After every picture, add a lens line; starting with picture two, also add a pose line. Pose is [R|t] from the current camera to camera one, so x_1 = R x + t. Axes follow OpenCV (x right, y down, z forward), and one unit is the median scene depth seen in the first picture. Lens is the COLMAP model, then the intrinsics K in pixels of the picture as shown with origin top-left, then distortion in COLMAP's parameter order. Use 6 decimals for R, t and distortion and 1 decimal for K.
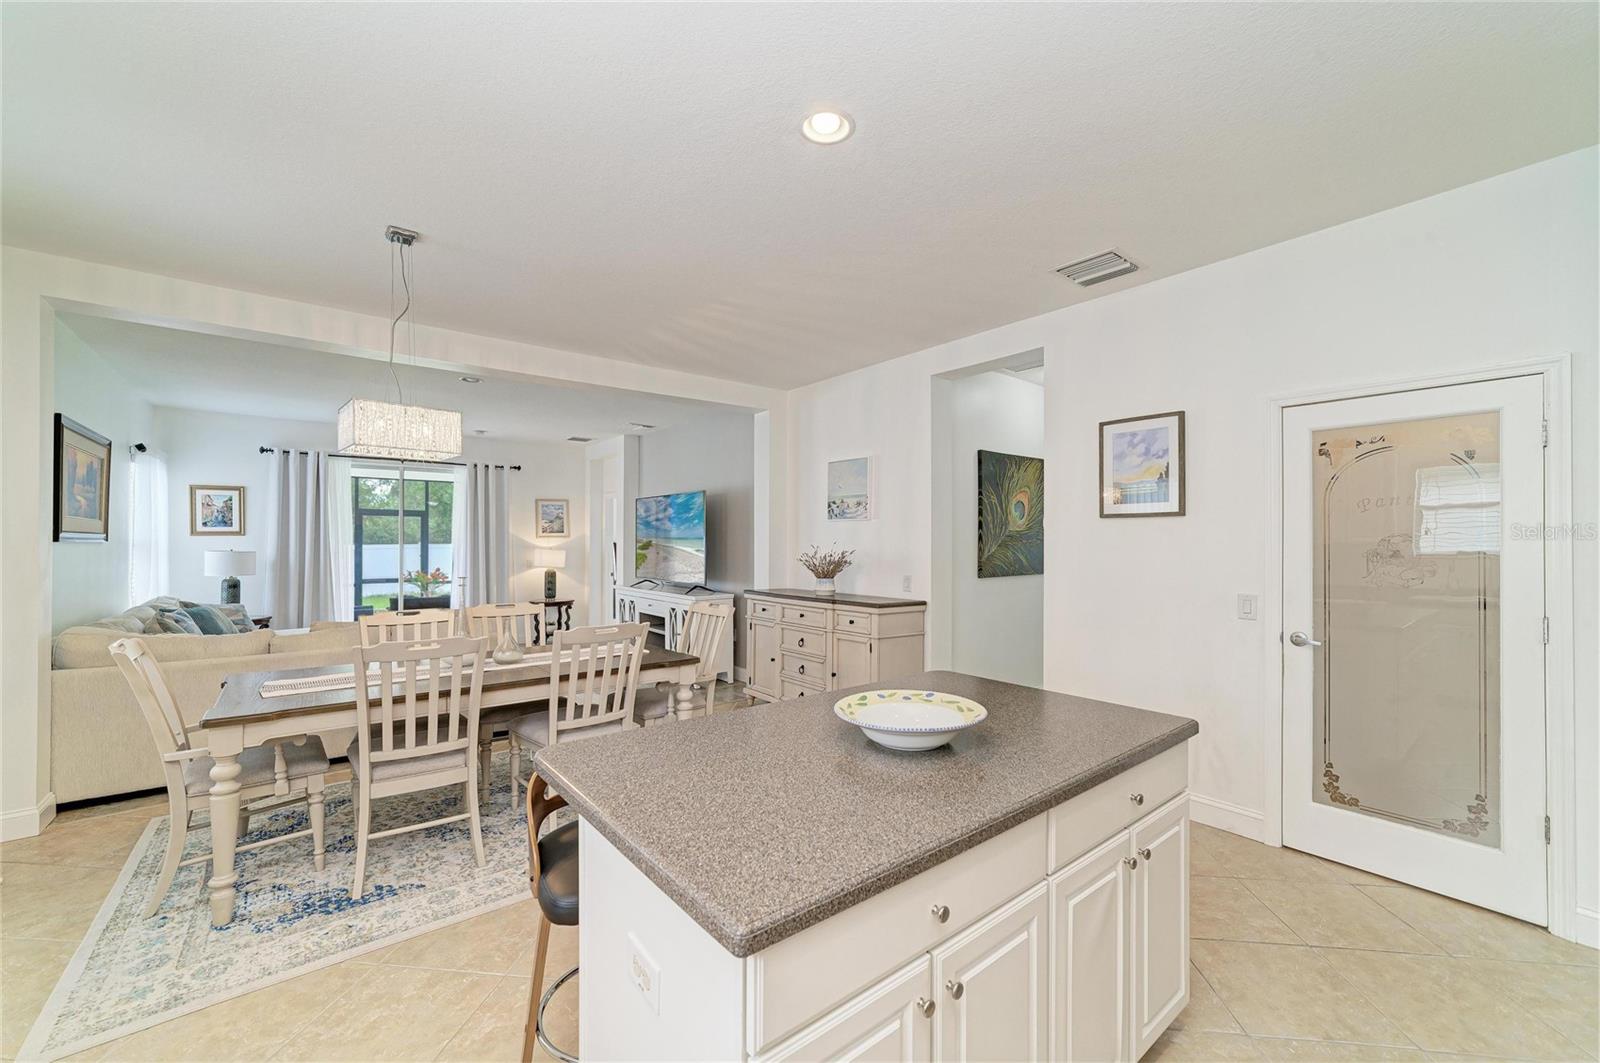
lens RADIAL K [[627.0, 0, 788.9], [0, 627.0, 536.0], [0, 0, 1]] dist [-0.004647, 0.001557]
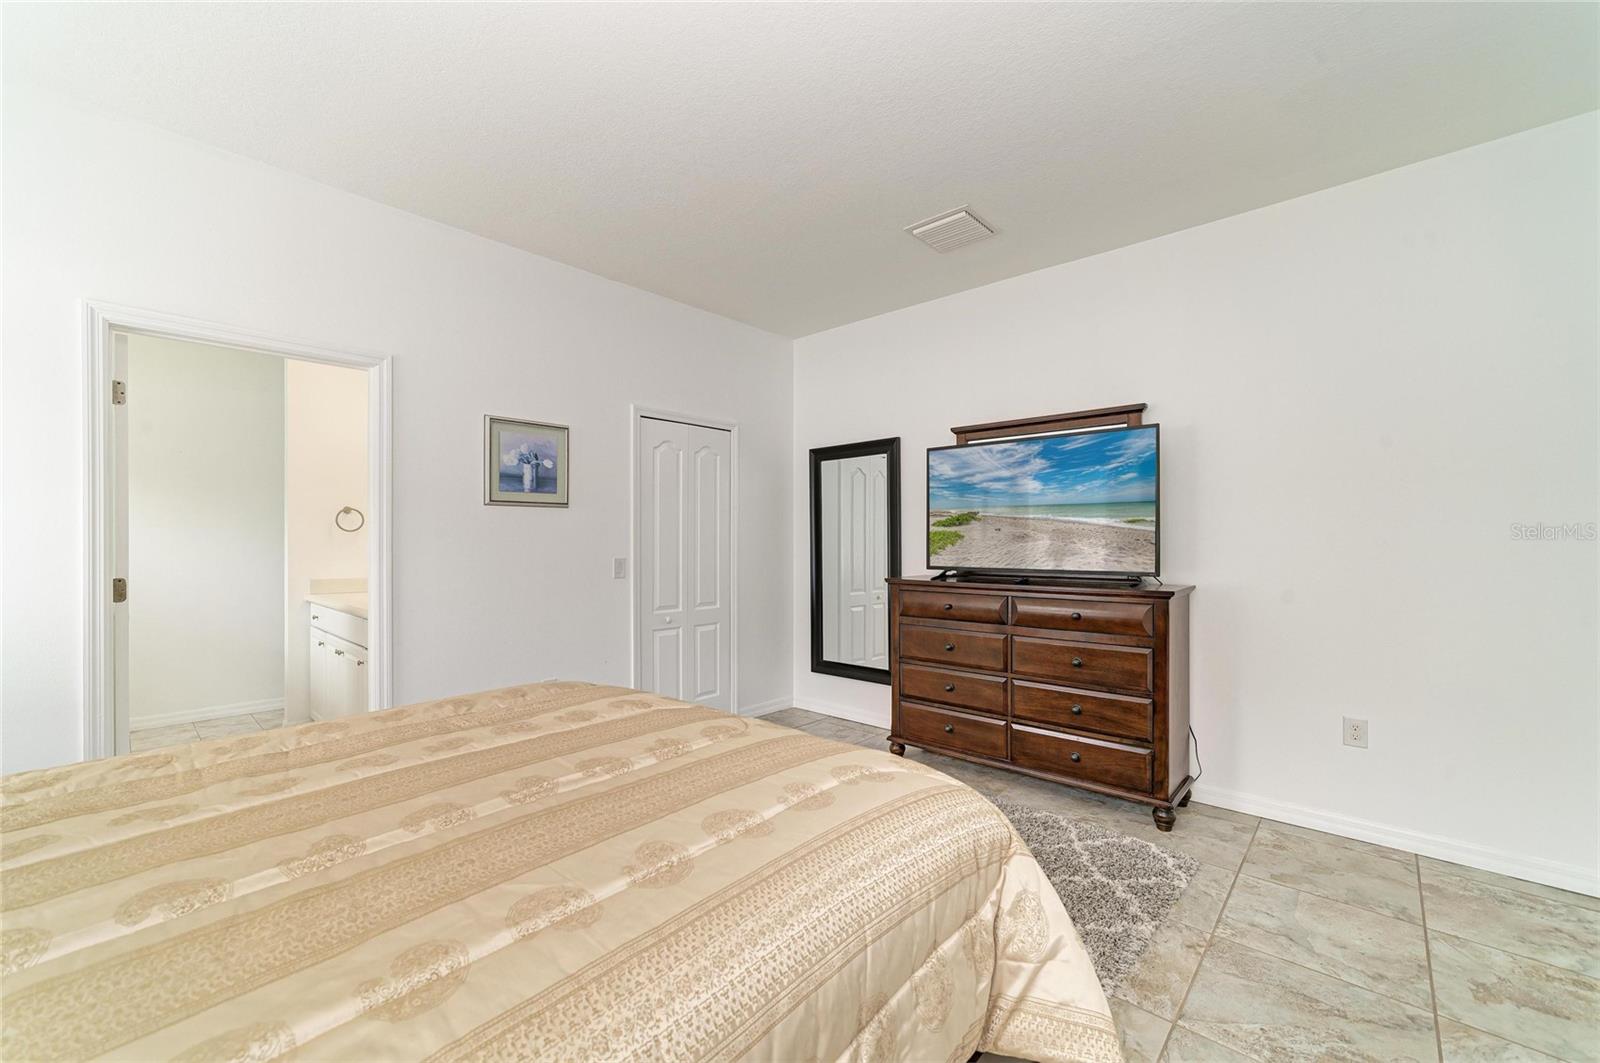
lens RADIAL K [[627.0, 0, 804.3], [0, 627.0, 535.2], [0, 0, 1]] dist [-0.004647, 0.001557]
pose [[0.984376, -0.002865, 0.176054, -0.563164], [0.002086, 0.999987, 0.004610, 0.031886], [-0.176065, -0.004170, 0.984370, 0.413950]]
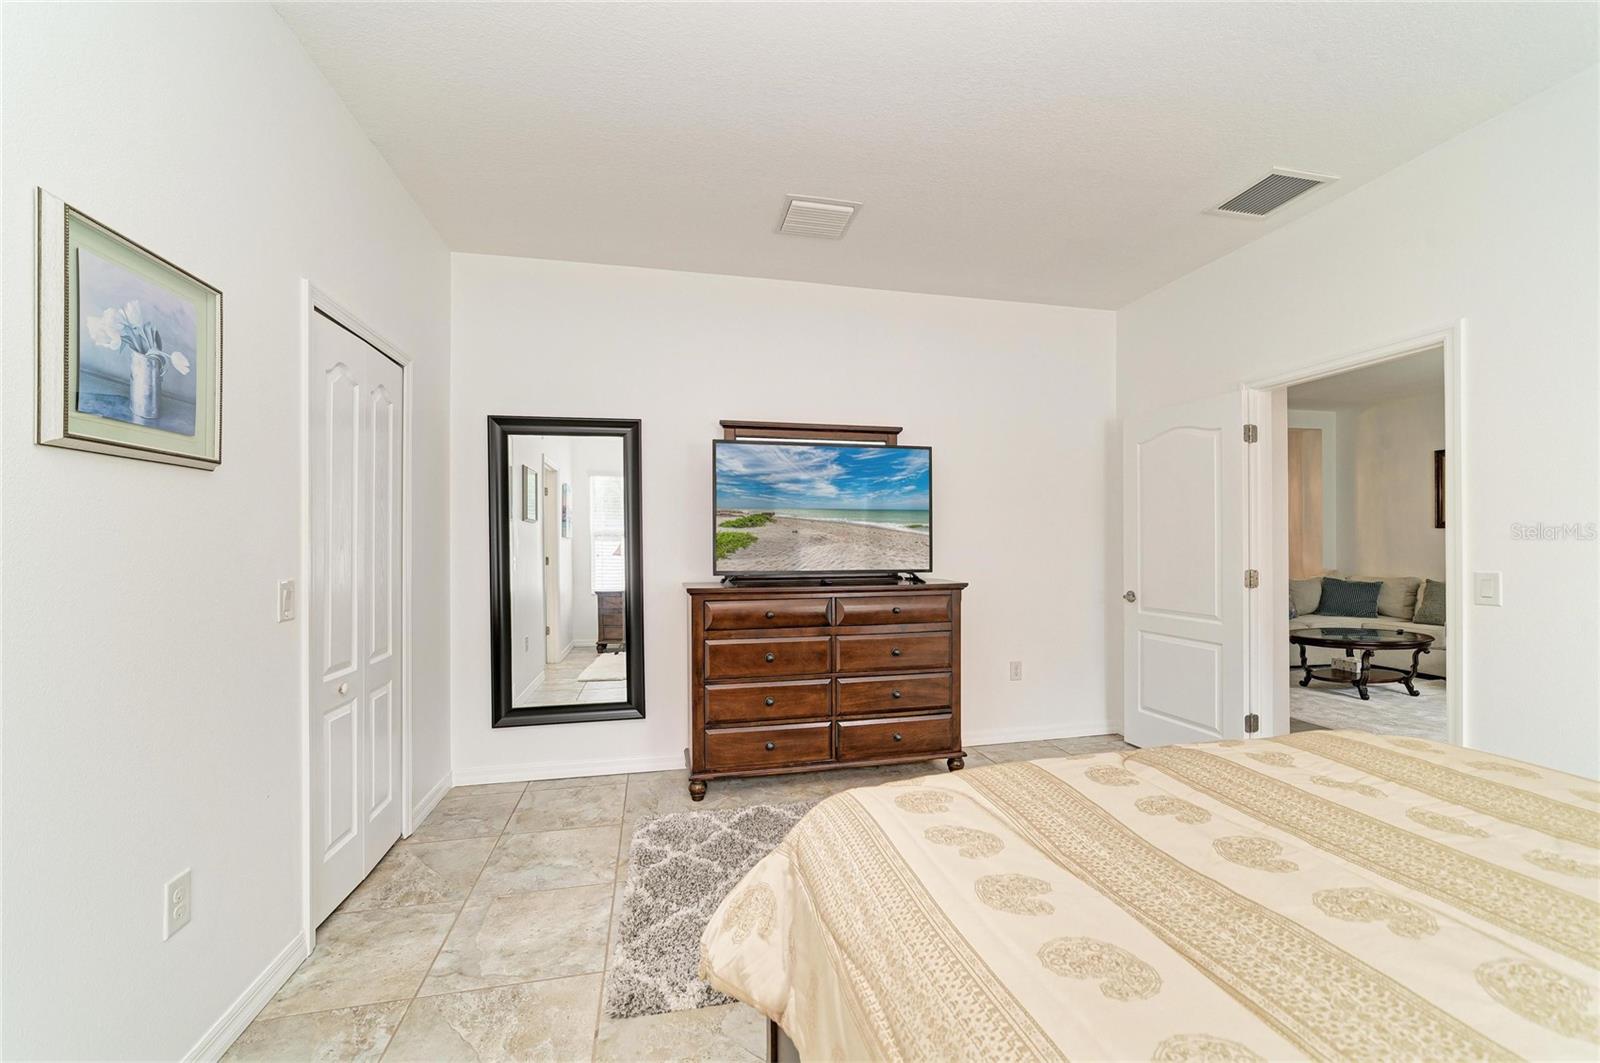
lens RADIAL K [[627.0, 0, 800.5], [0, 627.0, 535.8], [0, 0, 1]] dist [-0.004647, 0.001557]
pose [[0.443316, 0.002545, 0.896362, -0.848447], [-0.007036, 0.999975, 0.000641, 0.033248], [-0.896338, -0.006591, 0.443323, 0.755264]]
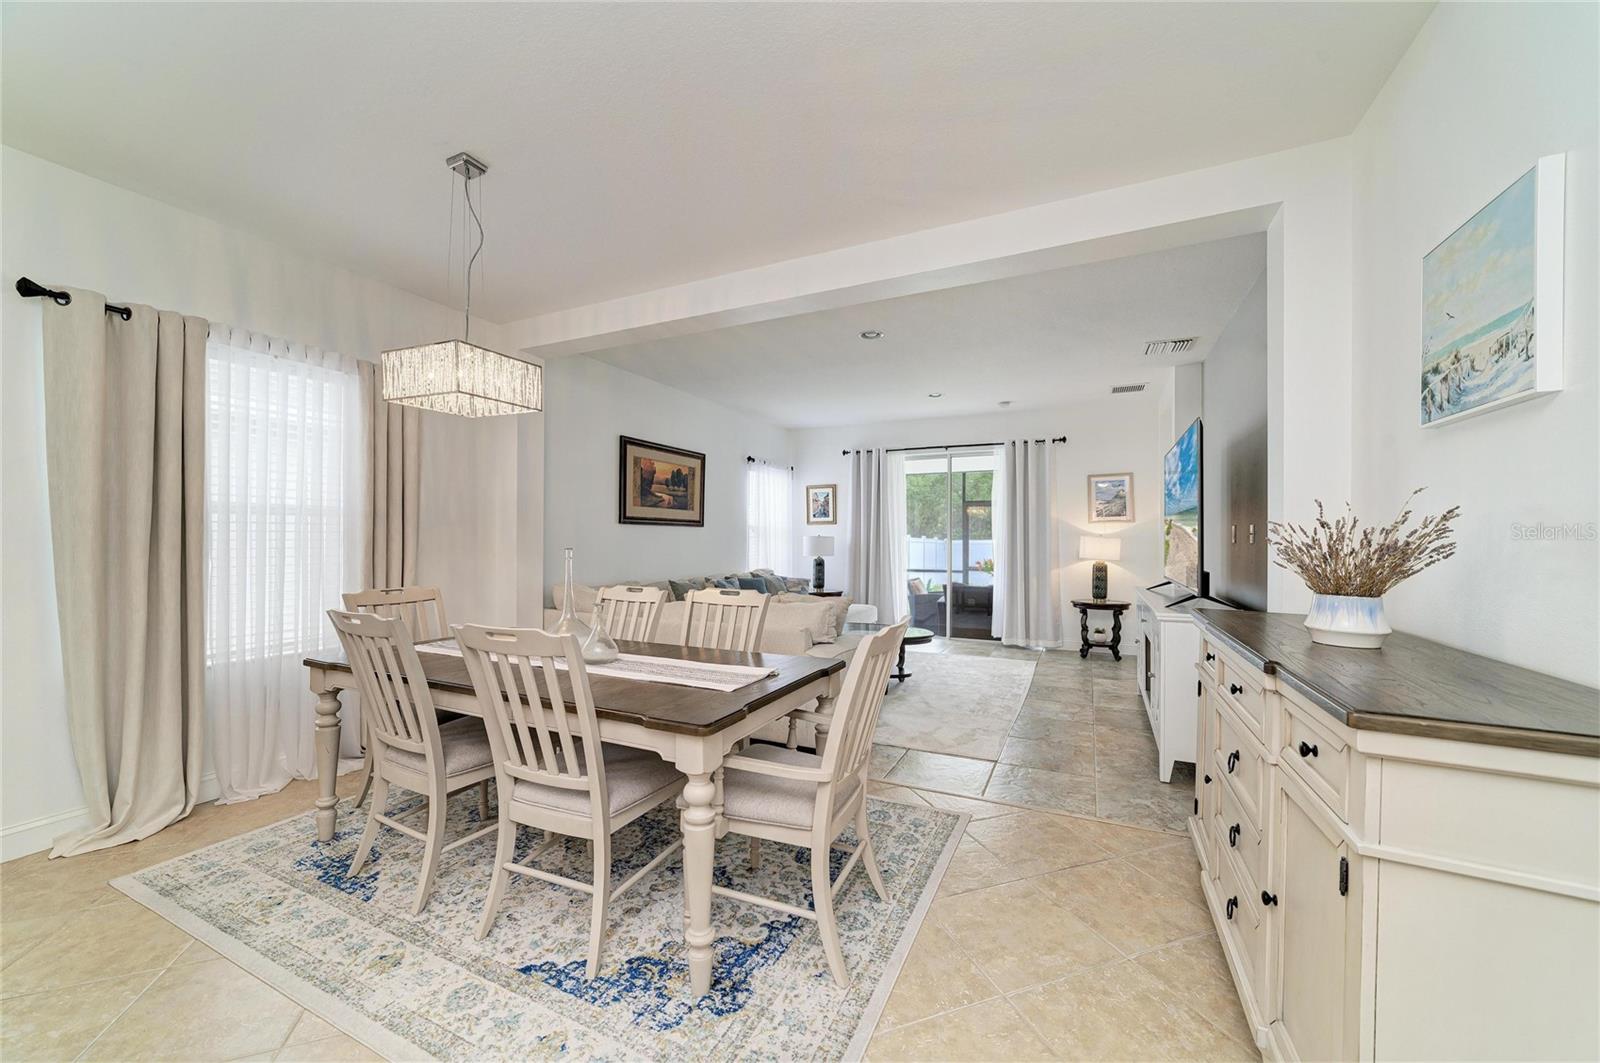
lens RADIAL K [[594.4, 0, 810.0], [0, 594.4, 535.0], [0, 0, 1]] dist [-0.008178, 0.002113]
pose [[0.453094, -0.005606, -0.891445, 0.157339], [0.005684, 0.999978, -0.003399, 0.025767], [0.891445, -0.003527, 0.453116, 0.449124]]
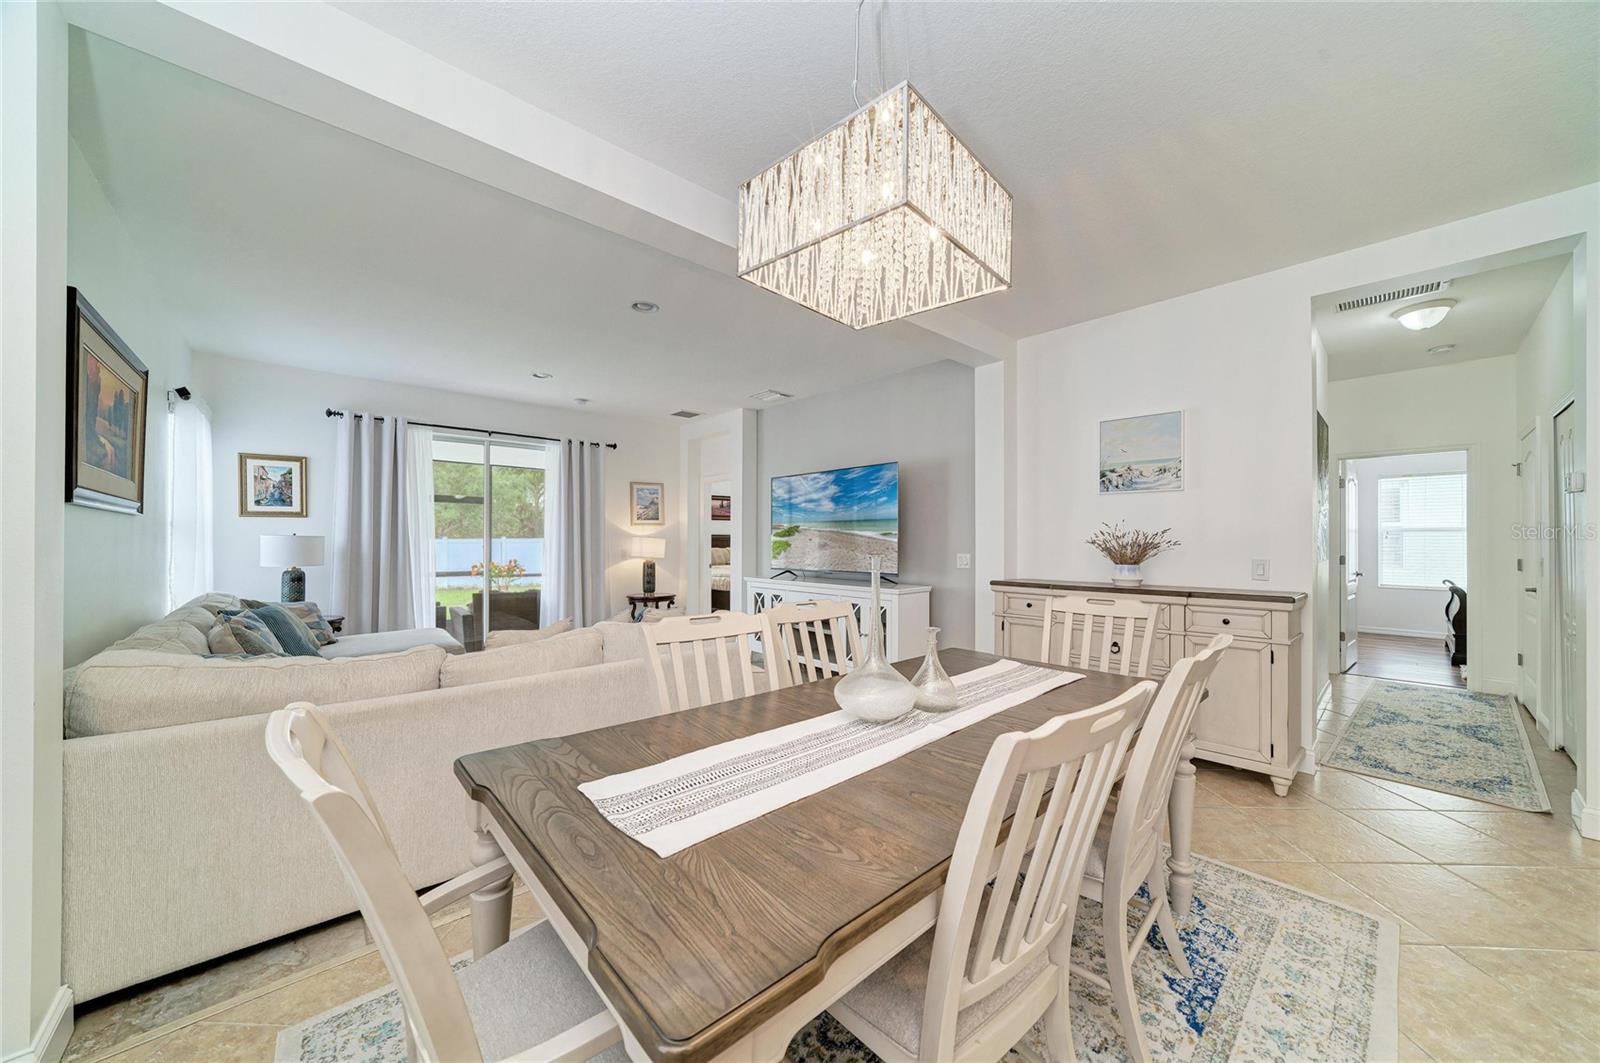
lens RADIAL K [[559.7, 0, 795.4], [0, 559.7, 535.0], [0, 0, 1]] dist [-0.016938, 0.003834]
pose [[0.997630, 0.000946, 0.068801, -0.302375], [-0.000895, 0.999999, -0.000761, 0.023565], [-0.068801, 0.000697, 0.997630, 0.251445]]
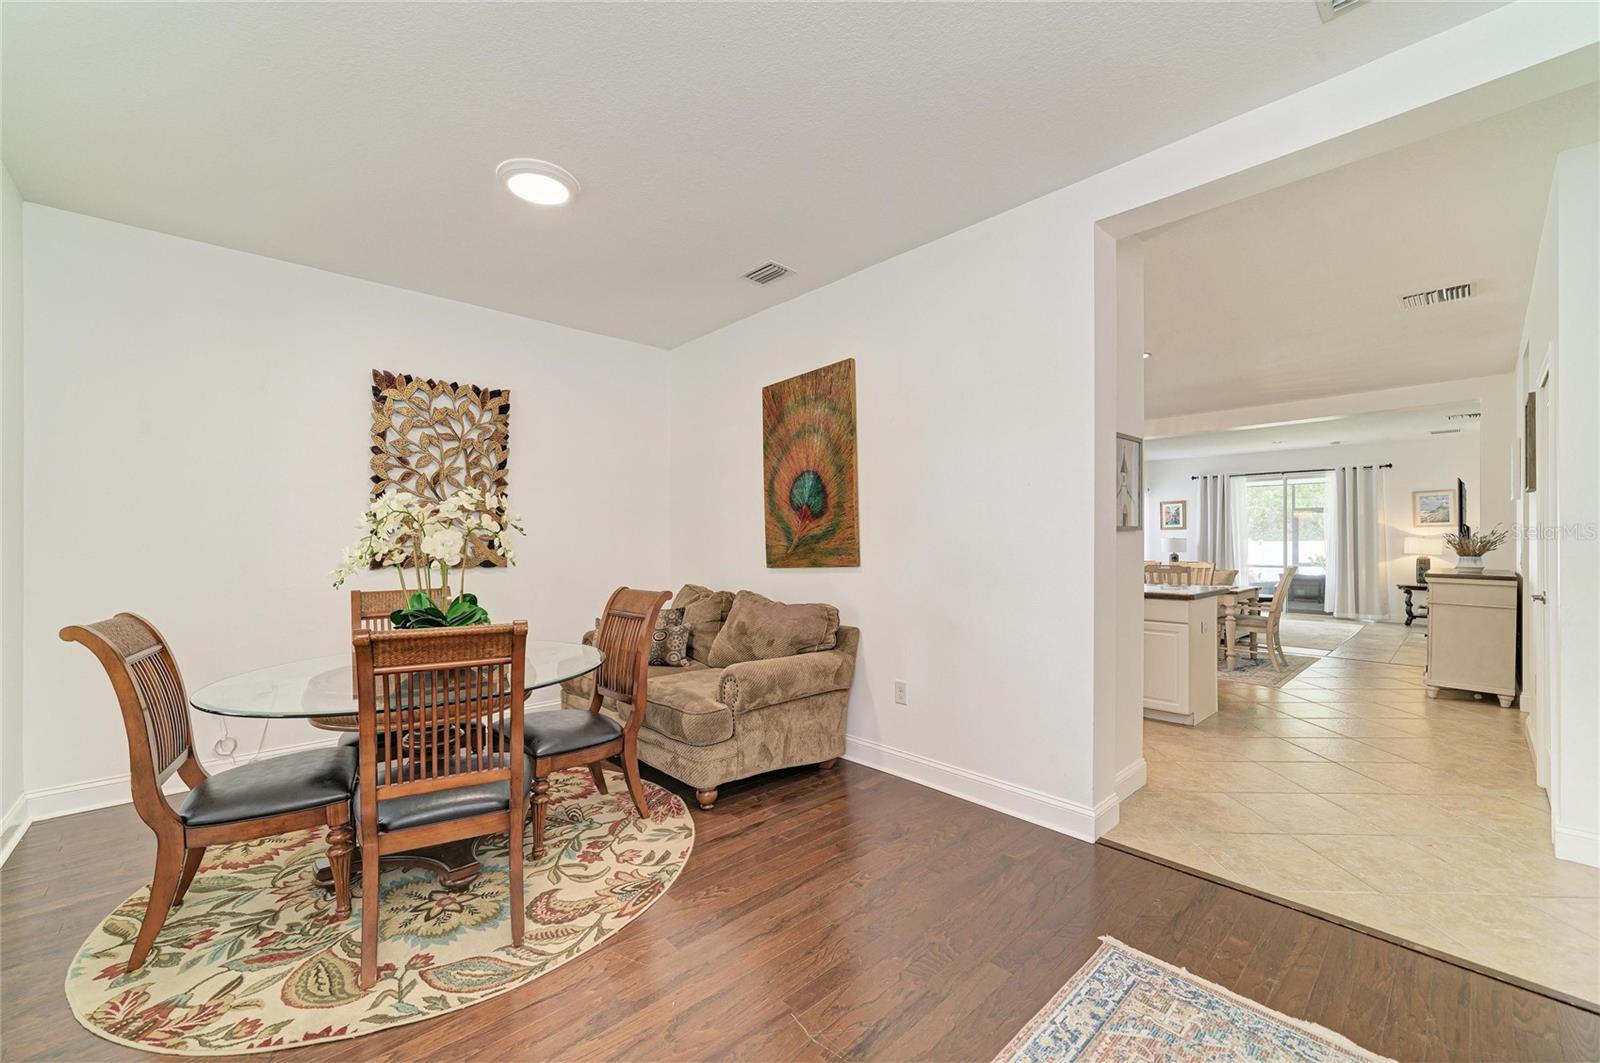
lens RADIAL K [[627.0, 0, 812.7], [0, 627.0, 538.1], [0, 0, 1]] dist [-0.004647, 0.001557]
pose [[0.093658, -0.005527, -0.995589, 0.775694], [0.008918, 0.999949, -0.004712, 0.023549], [0.995564, -0.008437, 0.093703, -0.181509]]
